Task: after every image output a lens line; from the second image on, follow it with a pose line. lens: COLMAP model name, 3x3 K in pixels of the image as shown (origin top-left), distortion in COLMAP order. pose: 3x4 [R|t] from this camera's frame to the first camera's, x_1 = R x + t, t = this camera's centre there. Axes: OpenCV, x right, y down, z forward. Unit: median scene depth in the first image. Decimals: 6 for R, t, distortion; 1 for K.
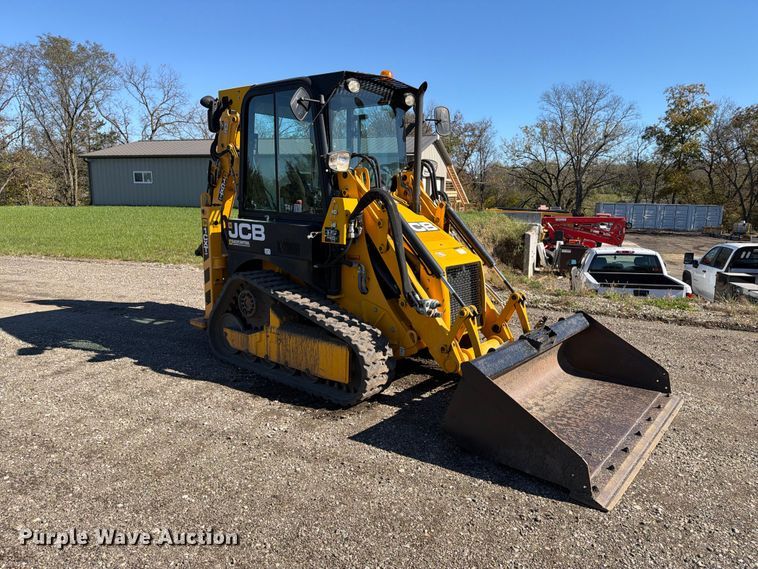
lens RADIAL K [[522.5, 0, 376.4], [0, 522.5, 283.3], [0, 0, 1]] dist [0.104637, -0.124426]
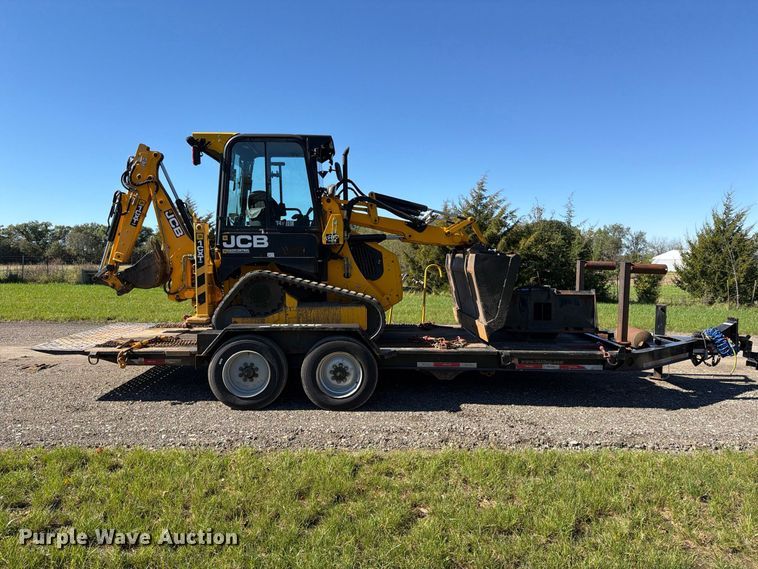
lens RADIAL K [[528.3, 0, 380.4], [0, 528.3, 285.2], [0, 0, 1]] dist [0.069075, -0.061805]
pose [[0.745071, -0.061360, 0.664157, -0.877553], [0.132364, 0.989557, -0.057068, 0.127754], [-0.653719, 0.130430, 0.745412, -0.183428]]
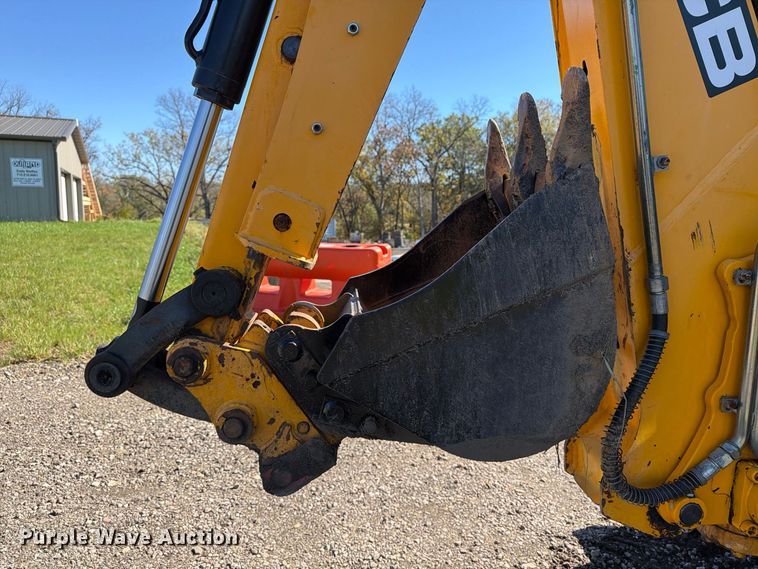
lens RADIAL K [[522.5, 0, 376.4], [0, 522.5, 283.3], [0, 0, 1]] dist [0.104637, -0.124426]
pose [[0.748890, -0.090232, 0.656522, -0.537456], [0.110291, 0.993841, 0.010785, -0.108385], [-0.653452, 0.064331, 0.754230, 1.211701]]
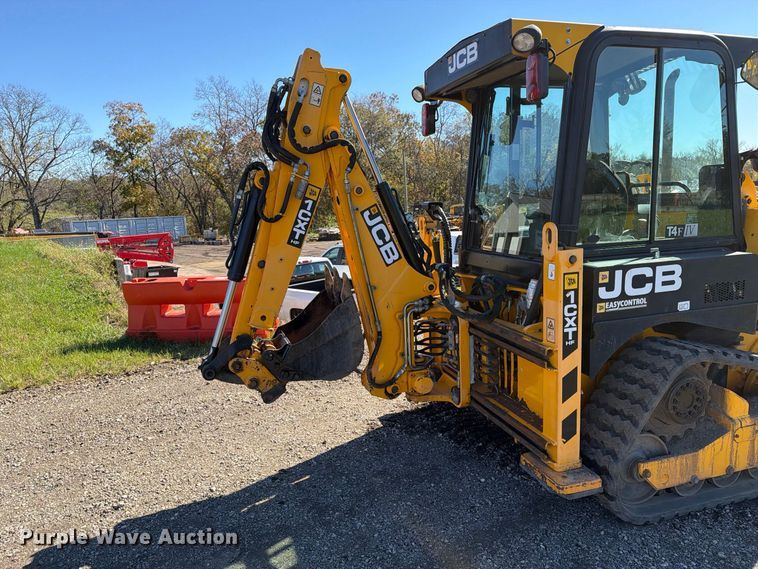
lens RADIAL K [[522.5, 0, 376.4], [0, 522.5, 283.3], [0, 0, 1]] dist [0.104637, -0.124426]
pose [[0.539468, -0.171665, 0.824321, -0.871747], [0.194436, 0.977935, 0.076409, -0.195323], [-0.819249, 0.119057, 0.560943, 0.912129]]
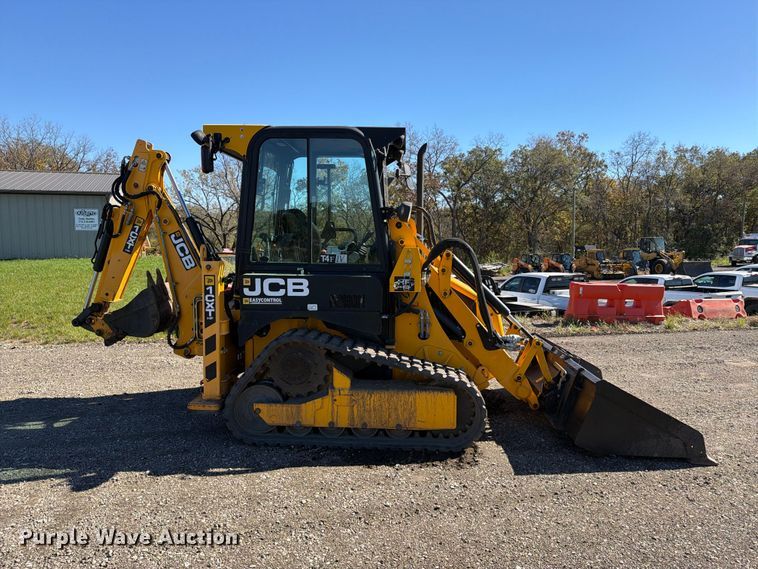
lens RADIAL K [[522.5, 0, 376.4], [0, 522.5, 283.3], [0, 0, 1]] dist [0.104637, -0.124426]
pose [[0.803374, -0.060121, 0.592432, -0.630850], [0.107516, 0.993184, -0.045008, -0.047627], [-0.585688, 0.099854, 0.804362, 0.197446]]
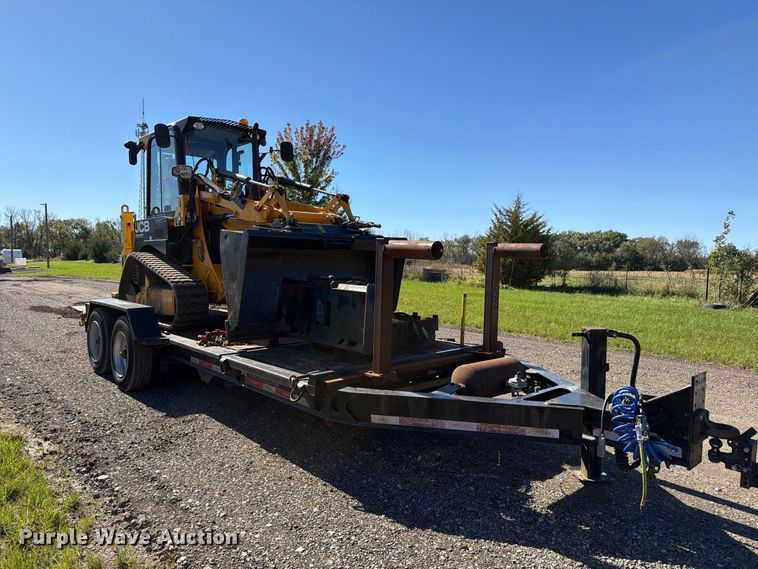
lens RADIAL K [[528.3, 0, 380.4], [0, 528.3, 285.2], [0, 0, 1]] dist [0.069075, -0.061805]
pose [[0.991000, -0.009828, -0.133504, 0.603175], [-0.007265, 0.991884, -0.126939, 0.244710], [0.133668, 0.126767, 0.982885, -0.349387]]
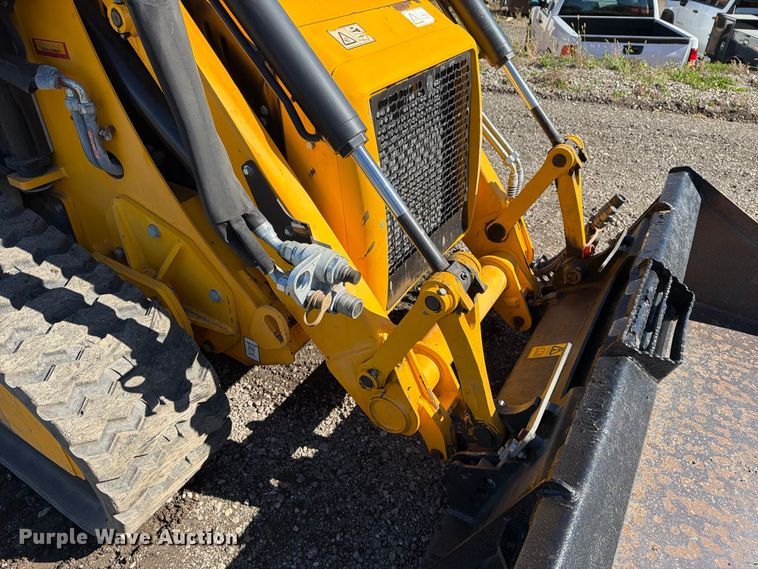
lens RADIAL K [[528.3, 0, 380.4], [0, 528.3, 285.2], [0, 0, 1]] dist [0.069075, -0.061805]
pose [[0.988786, -0.077357, 0.127740, 0.079302], [0.013021, 0.896779, 0.442288, -0.054436], [-0.148769, -0.435665, 0.887730, 0.598676]]
